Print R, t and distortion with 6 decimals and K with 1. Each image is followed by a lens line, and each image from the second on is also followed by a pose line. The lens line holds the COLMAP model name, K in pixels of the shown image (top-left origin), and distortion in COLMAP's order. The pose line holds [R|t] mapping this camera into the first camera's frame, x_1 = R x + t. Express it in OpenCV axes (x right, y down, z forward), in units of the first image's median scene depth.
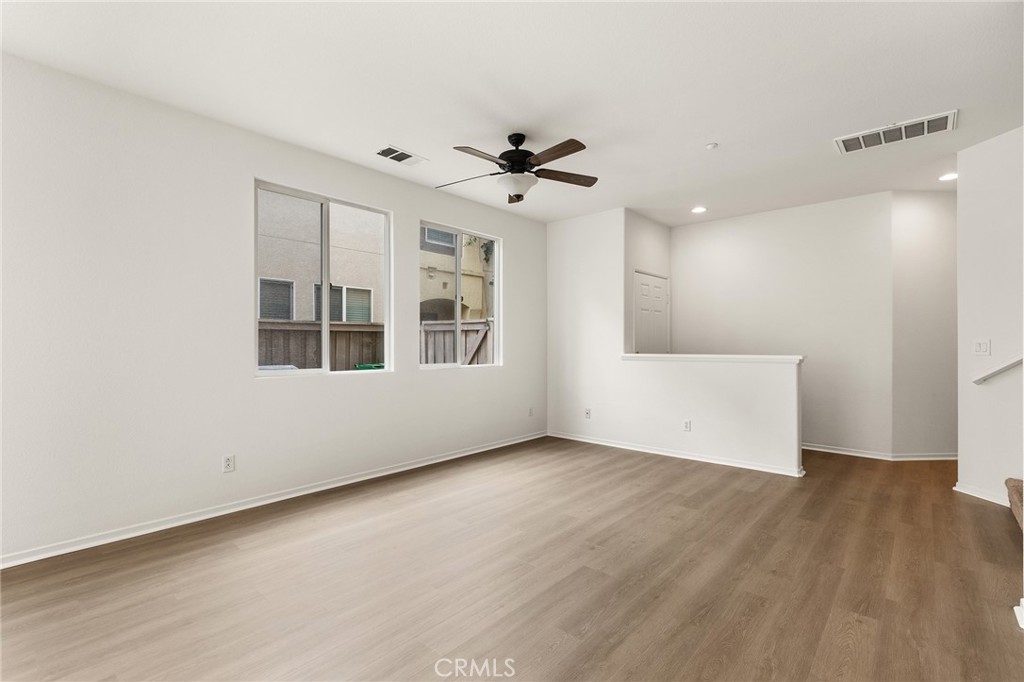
lens RADIAL K [[465.6, 0, 515.7], [0, 465.6, 343.8], [0, 0, 1]] dist [-0.002395, -0.000158]
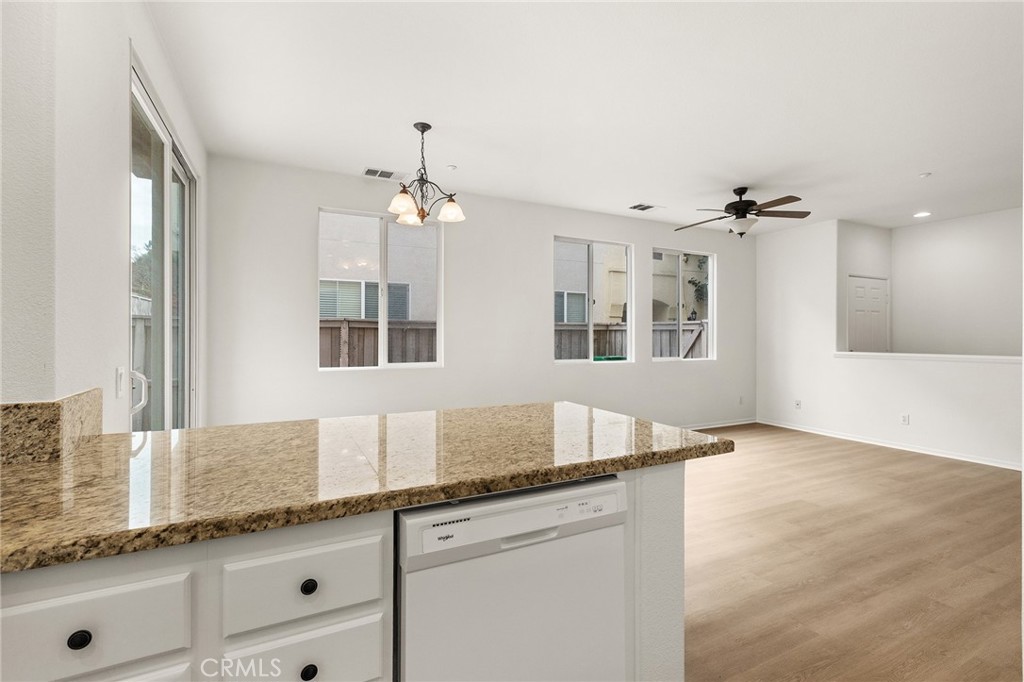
lens RADIAL K [[472.3, 0, 509.0], [0, 472.3, 333.8], [0, 0, 1]] dist [-0.001711, -0.000608]
pose [[0.927382, 0.003358, -0.374100, -0.083635], [-0.005146, 0.999980, -0.003781, -0.015722], [0.374079, 0.005432, 0.927381, -0.398580]]
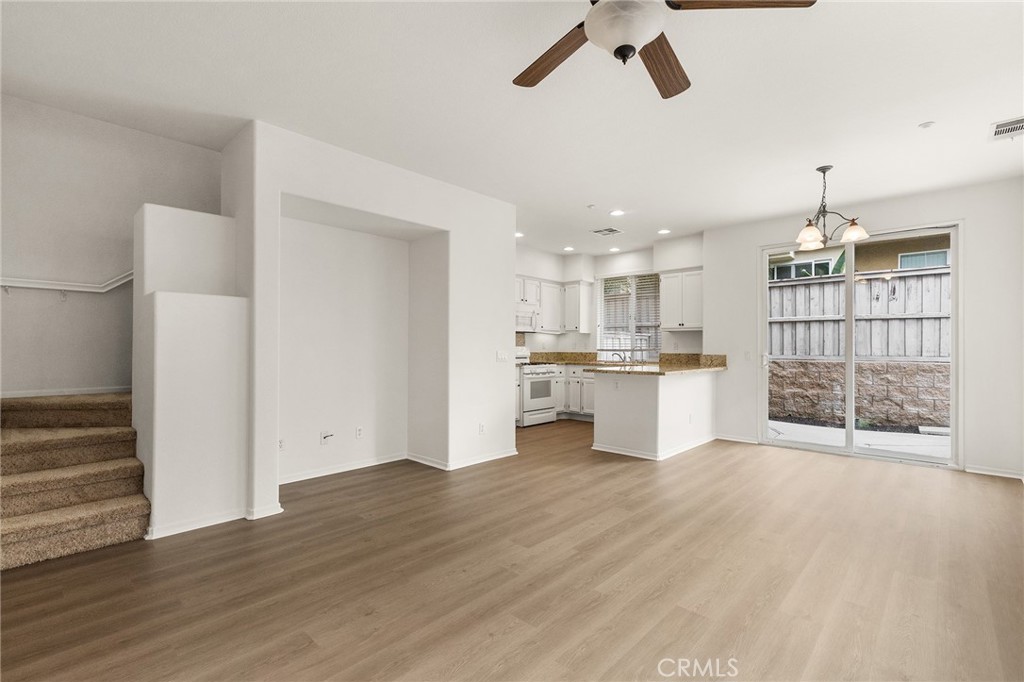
lens RADIAL K [[465.6, 0, 515.7], [0, 465.6, 343.8], [0, 0, 1]] dist [-0.002395, -0.000158]
pose [[-0.999716, -0.001336, 0.023807, 0.085713], [-0.001334, 0.999999, 0.000104, -0.002576], [-0.023807, 0.000073, -0.999717, 1.189134]]
